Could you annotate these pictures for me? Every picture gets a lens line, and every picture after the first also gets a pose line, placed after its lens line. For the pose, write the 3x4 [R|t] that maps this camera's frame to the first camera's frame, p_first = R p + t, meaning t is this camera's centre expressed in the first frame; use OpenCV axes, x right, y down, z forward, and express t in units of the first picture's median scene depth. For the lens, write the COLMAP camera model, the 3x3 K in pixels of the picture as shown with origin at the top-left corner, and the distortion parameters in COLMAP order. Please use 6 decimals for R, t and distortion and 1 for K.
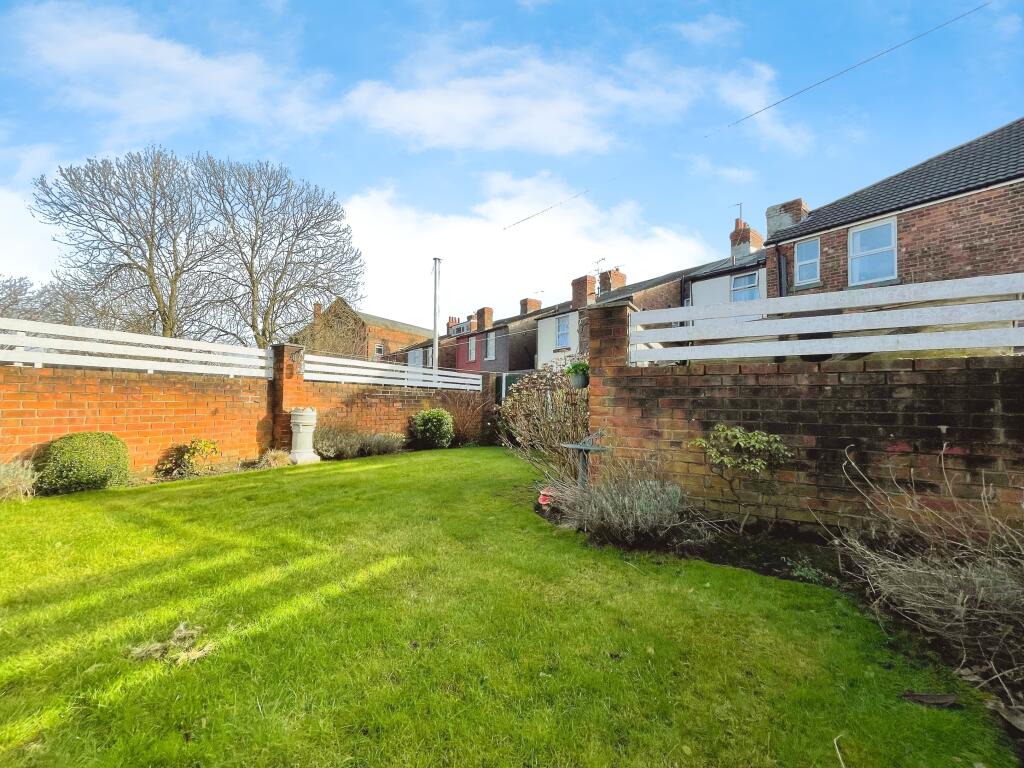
lens RADIAL K [[417.8, 0, 516.6], [0, 417.8, 387.4], [0, 0, 1]] dist [-0.000399, 0.001288]
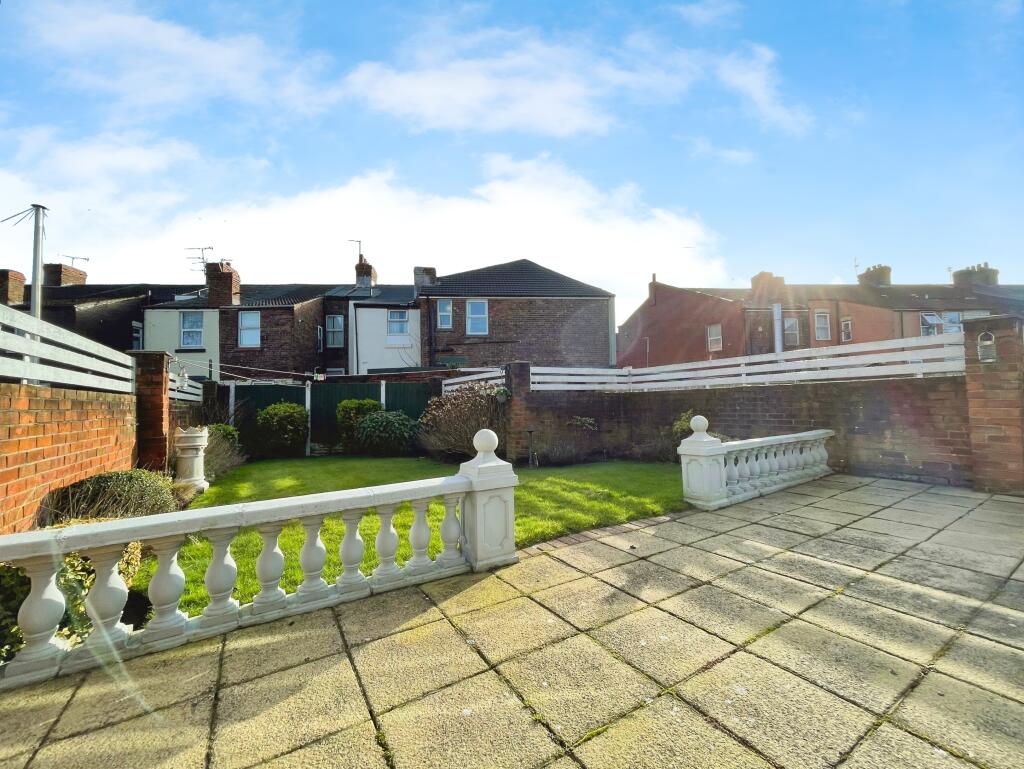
lens RADIAL K [[425.1, 0, 519.7], [0, 425.1, 384.7], [0, 0, 1]] dist [0.001237, 0.001615]
pose [[0.503030, 0.018060, 0.864080, -0.595749], [-0.005033, 0.999826, -0.017967, -0.017560], [-0.864254, 0.004689, 0.503034, -0.018269]]
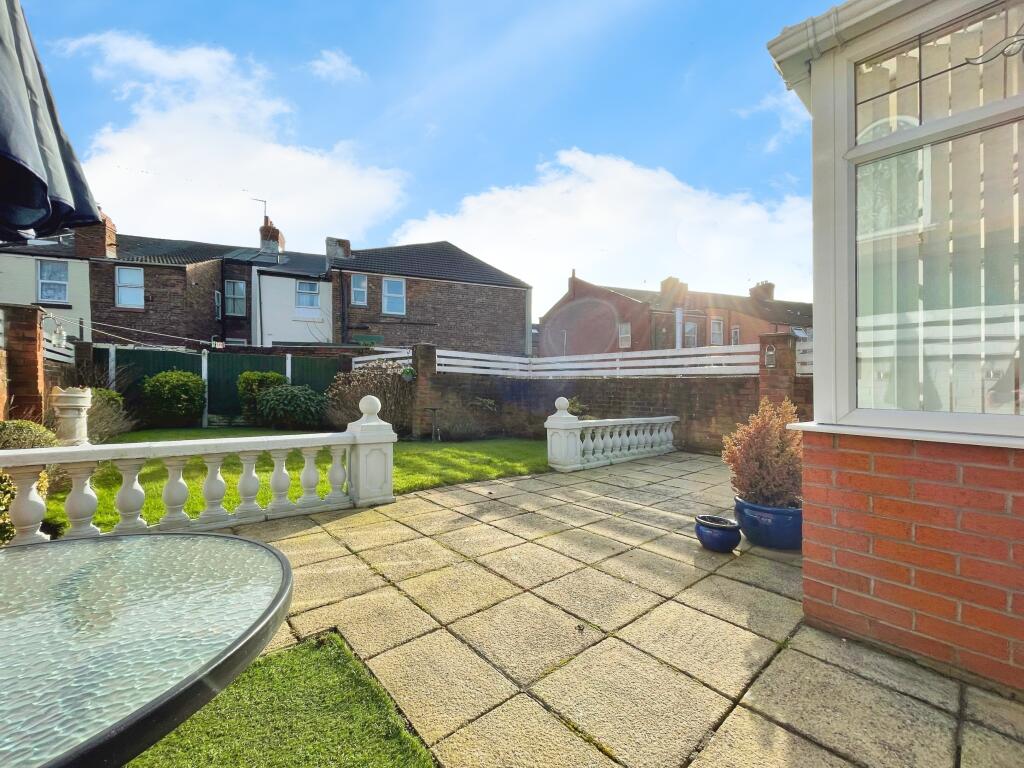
lens RADIAL K [[417.8, 0, 519.3], [0, 417.8, 412.2], [0, 0, 1]] dist [-0.000399, 0.001288]
pose [[0.336104, -0.050695, 0.940459, -0.637539], [-0.058915, 0.995463, 0.074715, -0.012406], [-0.939980, -0.080520, 0.331593, -0.078346]]
